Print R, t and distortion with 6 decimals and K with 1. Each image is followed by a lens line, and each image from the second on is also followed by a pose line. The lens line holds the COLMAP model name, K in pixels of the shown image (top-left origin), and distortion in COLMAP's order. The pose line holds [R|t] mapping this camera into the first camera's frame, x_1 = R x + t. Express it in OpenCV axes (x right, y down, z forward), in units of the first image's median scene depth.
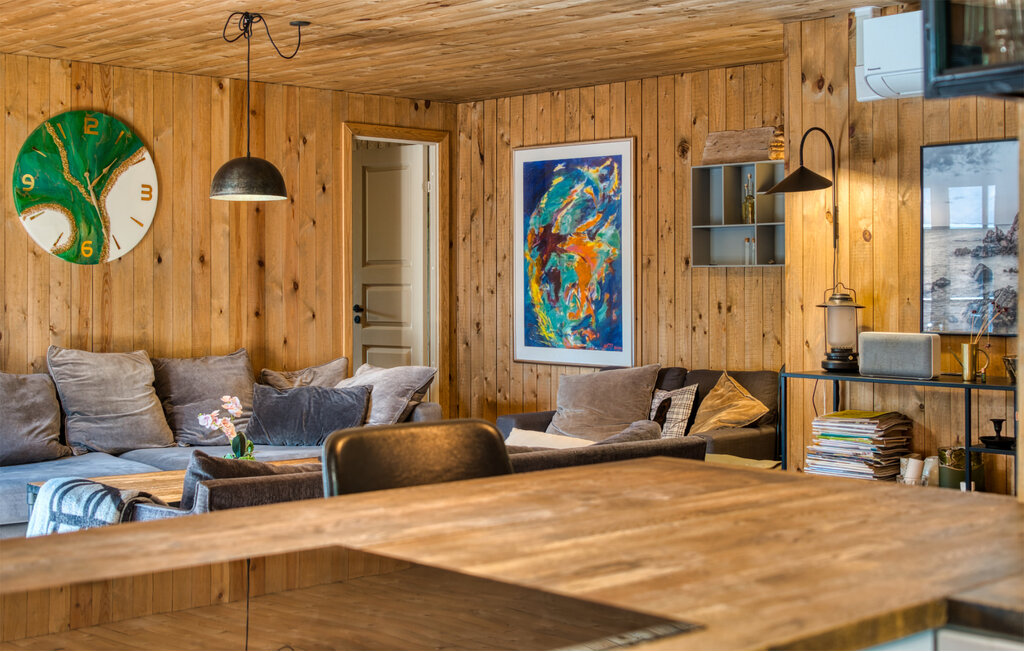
lens RADIAL K [[1477.9, 0, 511.7], [0, 1477.9, 323.4], [0, 0, 1]] dist [0.033038, 0.000000]
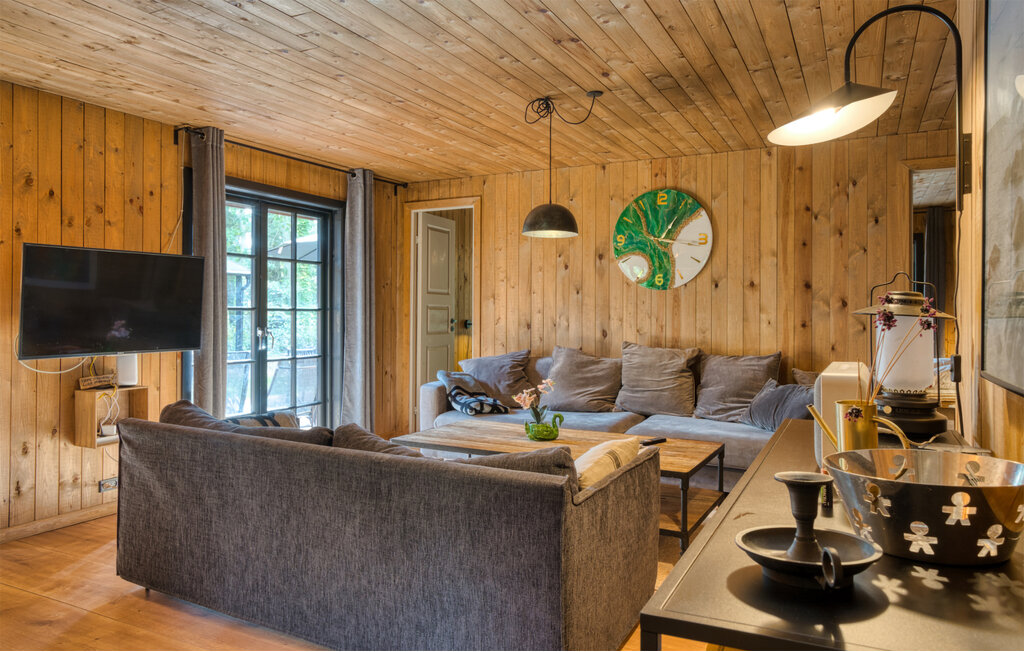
lens RADIAL K [[704.7, 0, 512.3], [0, 704.7, 319.8], [0, 0, 1]] dist [0.004994, 0.001138]
pose [[0.337898, 0.011172, -0.941116, 0.341798], [-0.027413, 0.999622, 0.002024, -0.005916], [0.940783, 0.025115, 0.338077, 0.600639]]
